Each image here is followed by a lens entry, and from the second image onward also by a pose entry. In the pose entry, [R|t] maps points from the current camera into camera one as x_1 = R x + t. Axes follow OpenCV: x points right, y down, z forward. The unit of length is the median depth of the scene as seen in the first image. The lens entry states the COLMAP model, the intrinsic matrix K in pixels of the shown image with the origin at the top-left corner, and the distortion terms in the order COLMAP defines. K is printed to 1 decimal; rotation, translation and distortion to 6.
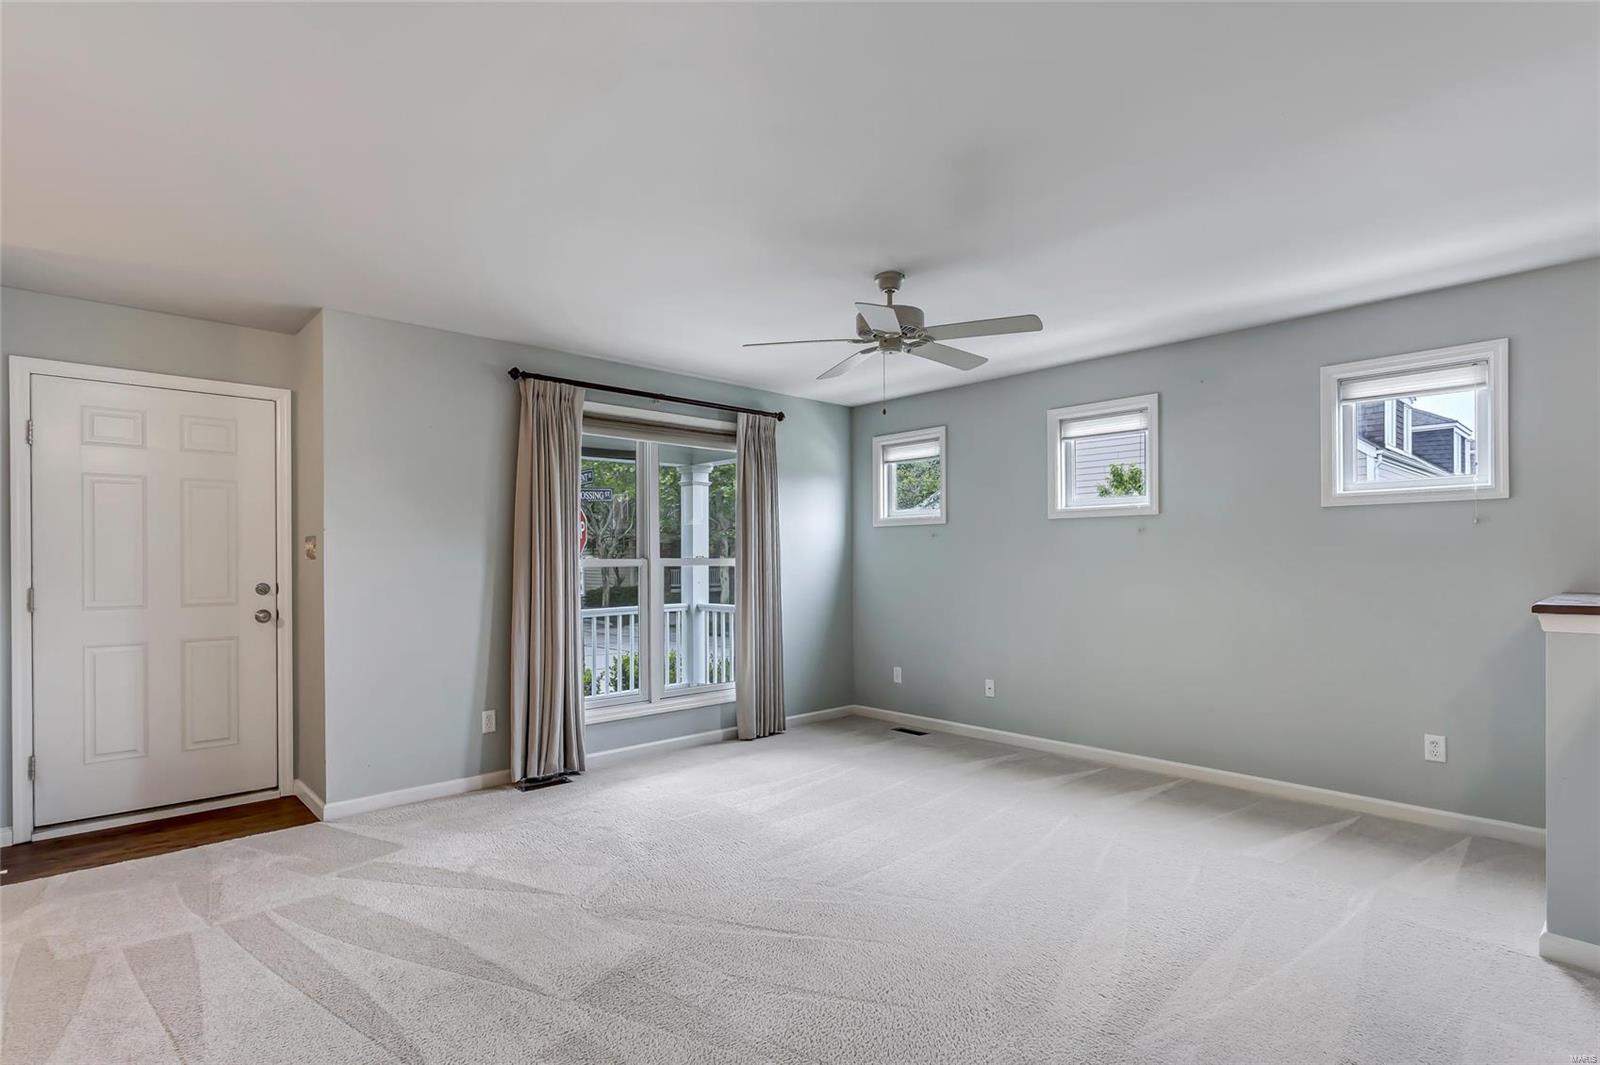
lens RADIAL K [[787.5, 0, 791.3], [0, 787.5, 561.3], [0, 0, 1]] dist [0.002572, 0.005502]
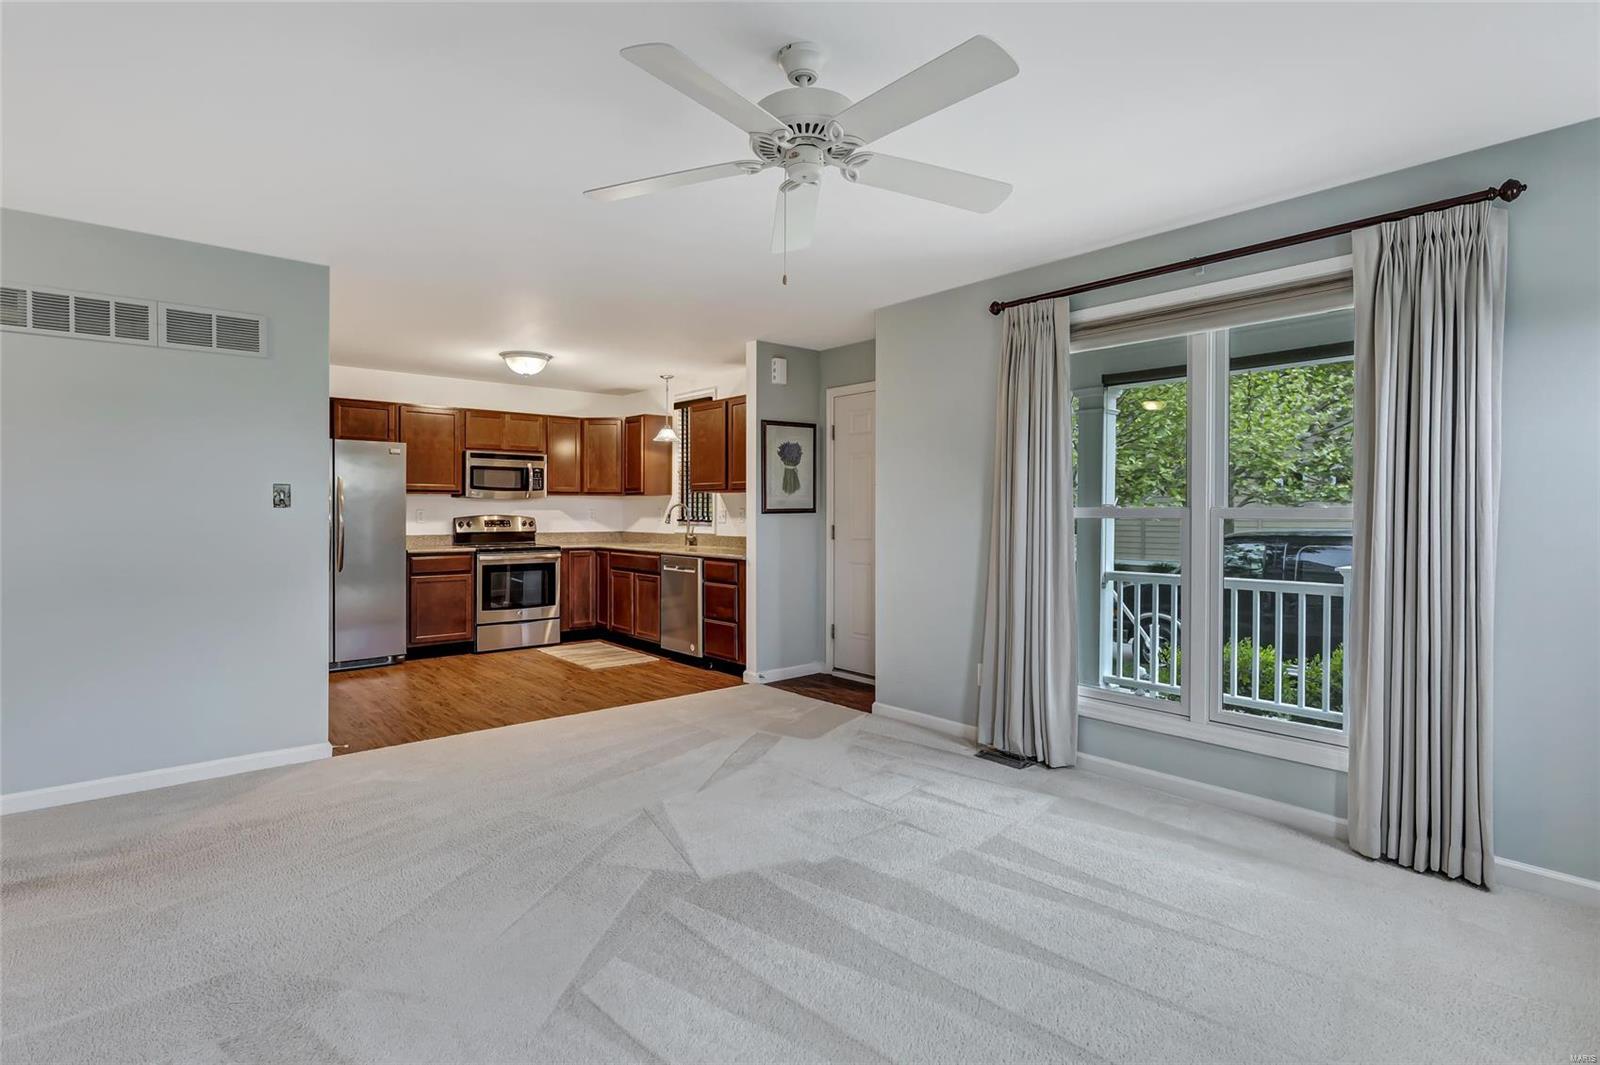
lens RADIAL K [[787.5, 0, 795.5], [0, 787.5, 517.2], [0, 0, 1]] dist [0.002572, 0.005502]
pose [[-0.032455, 0.012267, -0.999398, 0.564061], [-0.003027, 0.999919, 0.012371, -0.002889], [0.999469, 0.003426, -0.032415, 0.762205]]
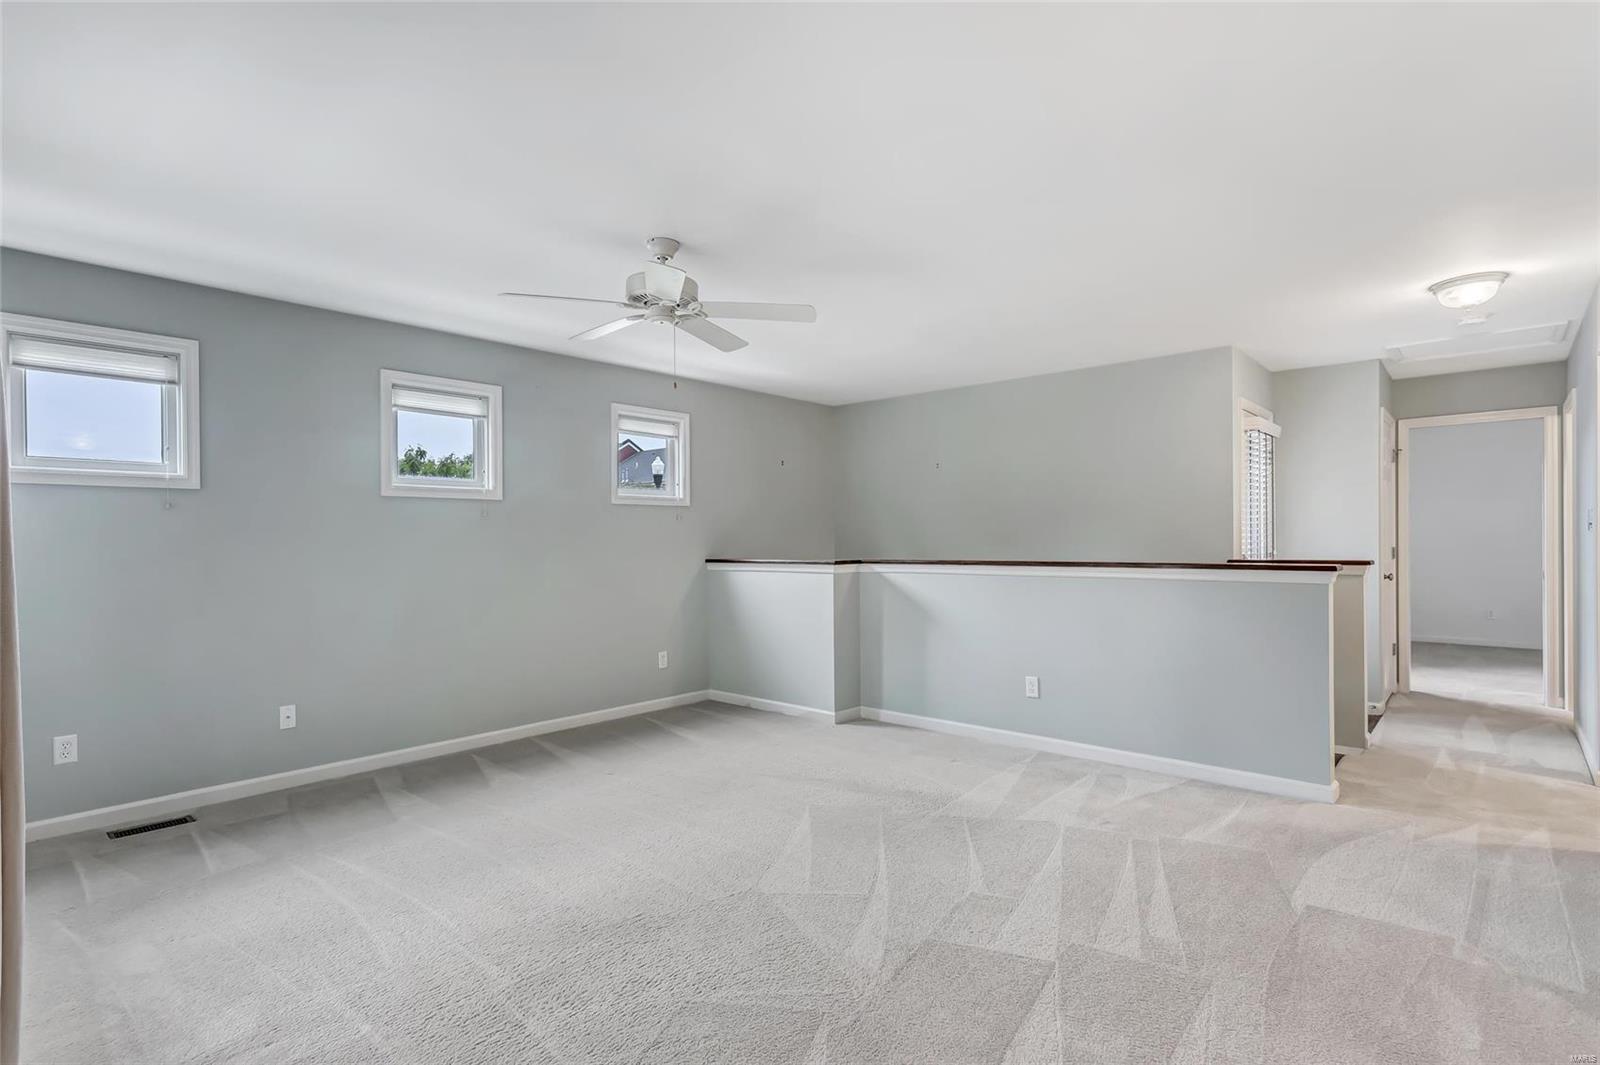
lens RADIAL K [[787.5, 0, 805.5], [0, 787.5, 541.5], [0, 0, 1]] dist [0.002572, 0.005502]
pose [[-0.095689, 0.001613, 0.995410, -0.633425], [0.009505, 0.999955, -0.000707, 0.001308], [-0.995366, 0.009394, -0.095700, 0.695256]]
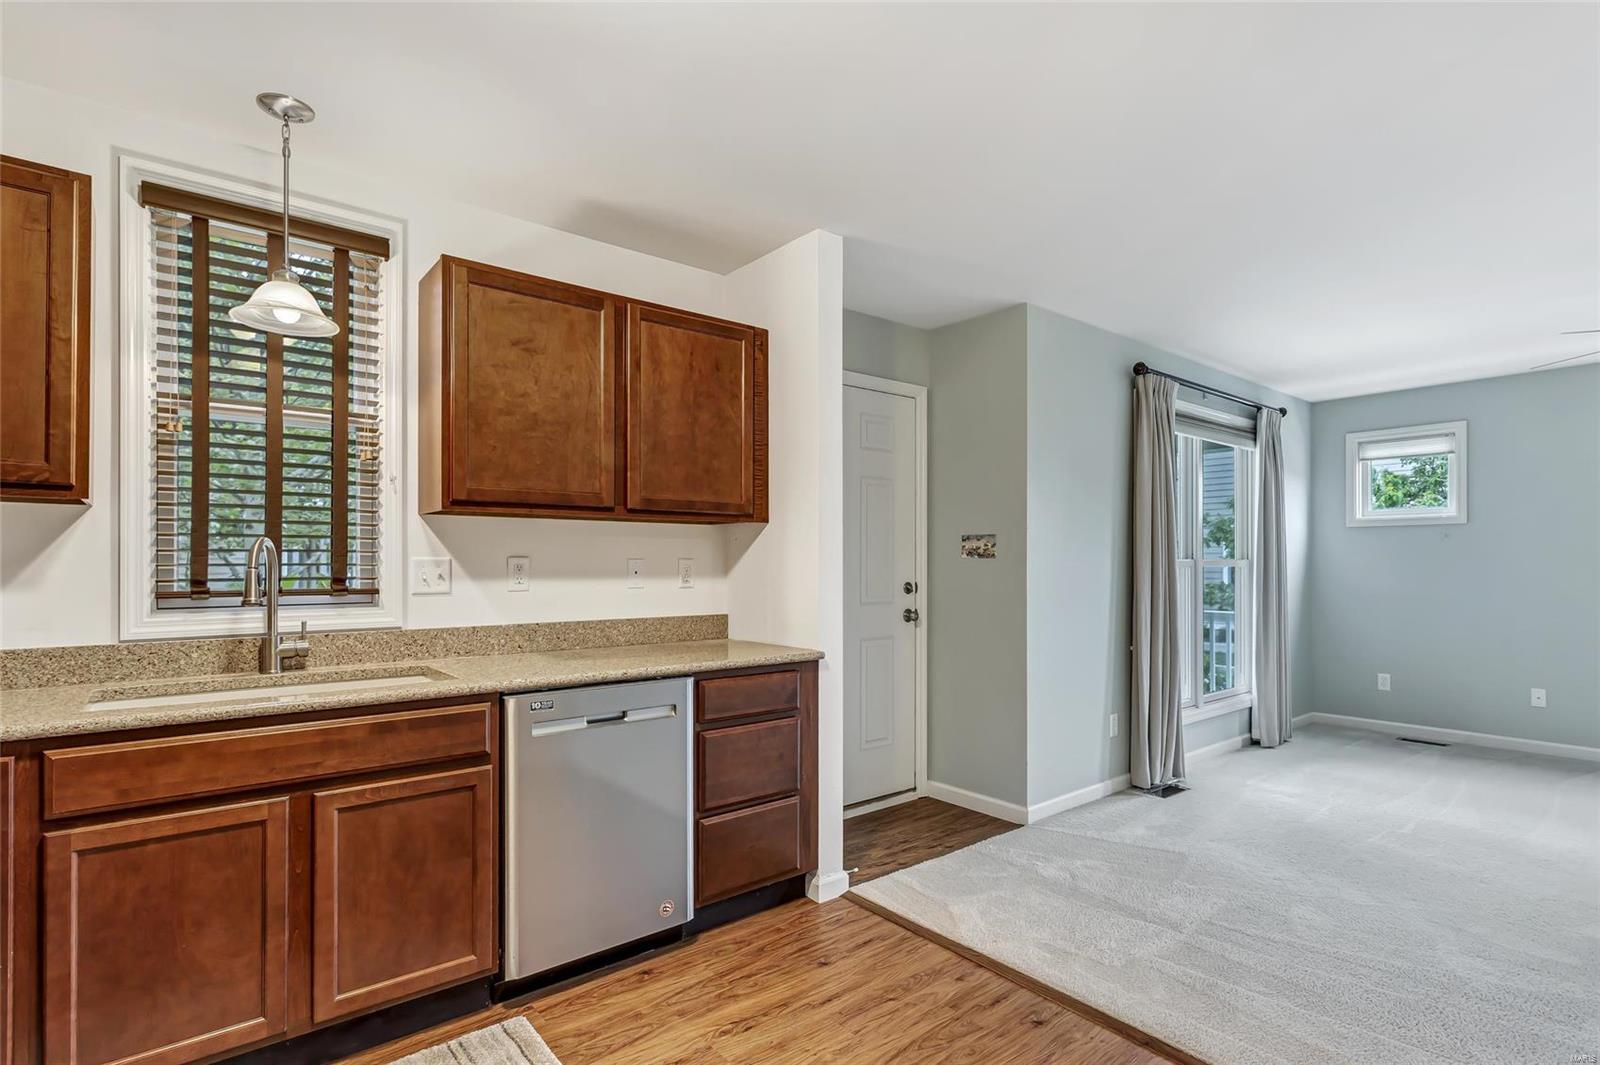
lens RADIAL K [[787.5, 0, 805.2], [0, 787.5, 560.8], [0, 0, 1]] dist [0.002572, 0.005502]
pose [[0.998373, 0.003638, -0.056911, -0.677981], [-0.003867, 0.999985, -0.003921, 0.004799], [0.056896, 0.004135, 0.998372, 0.003029]]
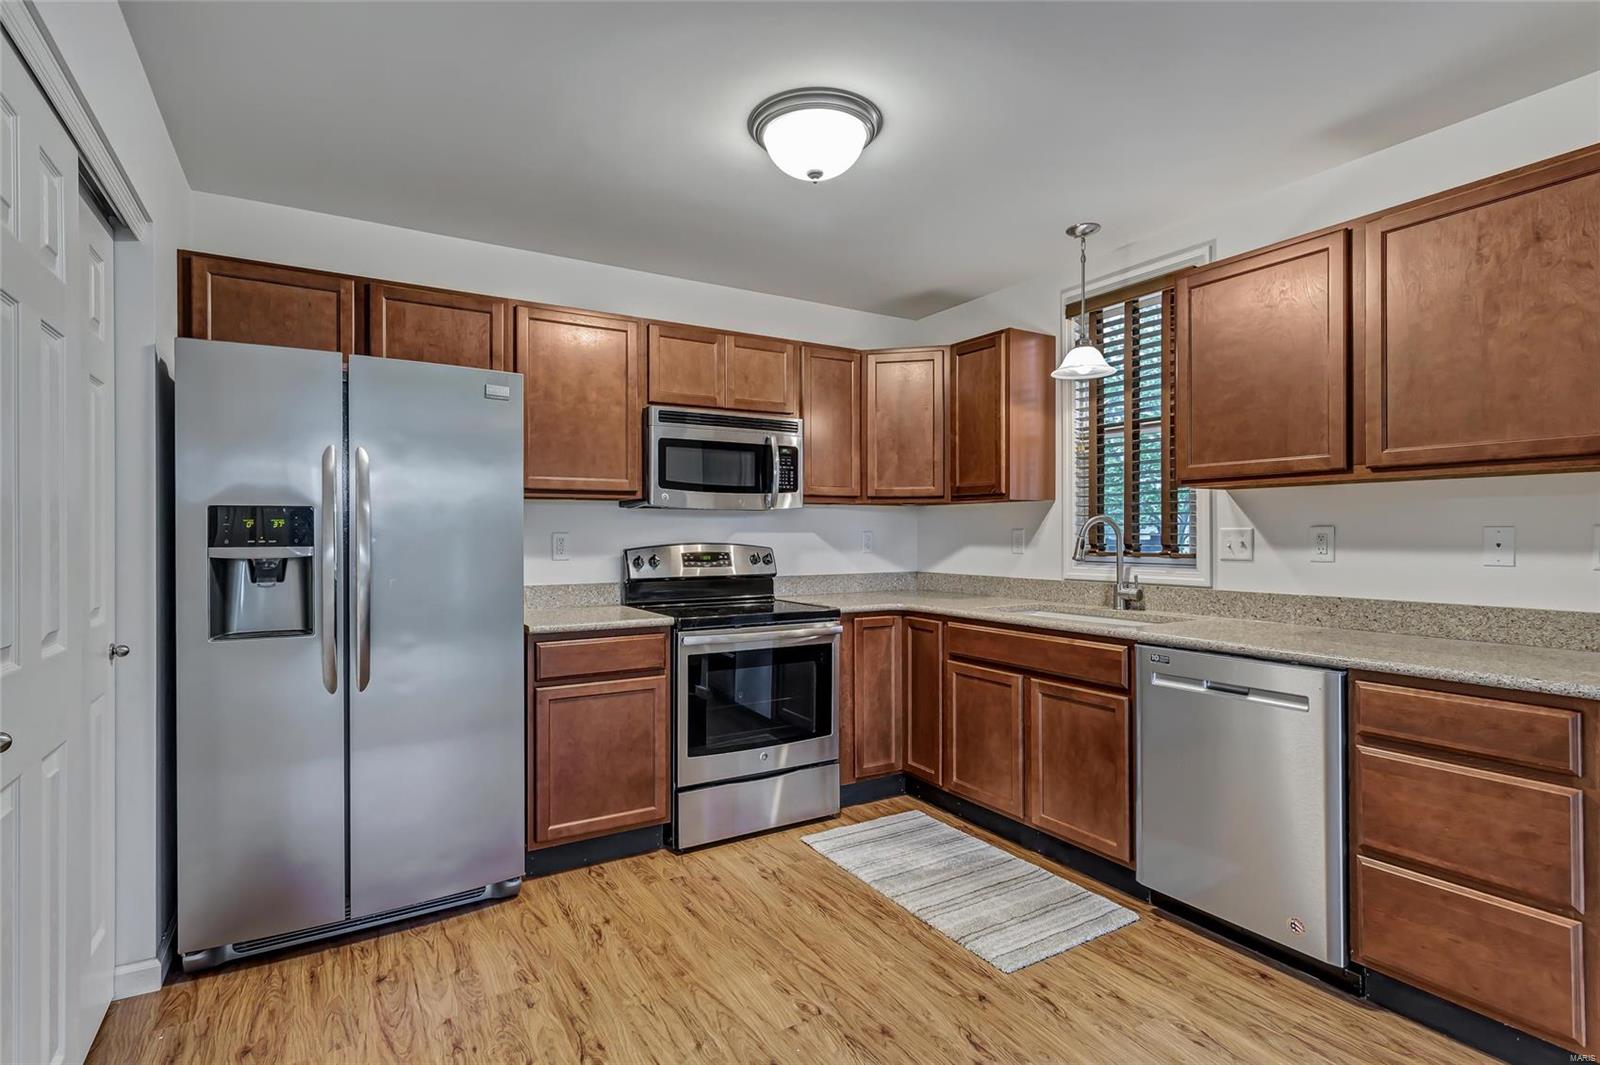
lens RADIAL K [[787.5, 0, 798.6], [0, 787.5, 531.4], [0, 0, 1]] dist [0.002572, 0.005502]
pose [[-0.191837, 0.001263, -0.981426, -0.278600], [0.002755, 0.999996, 0.000748, 0.002695], [0.981423, -0.002561, -0.191840, 0.337071]]
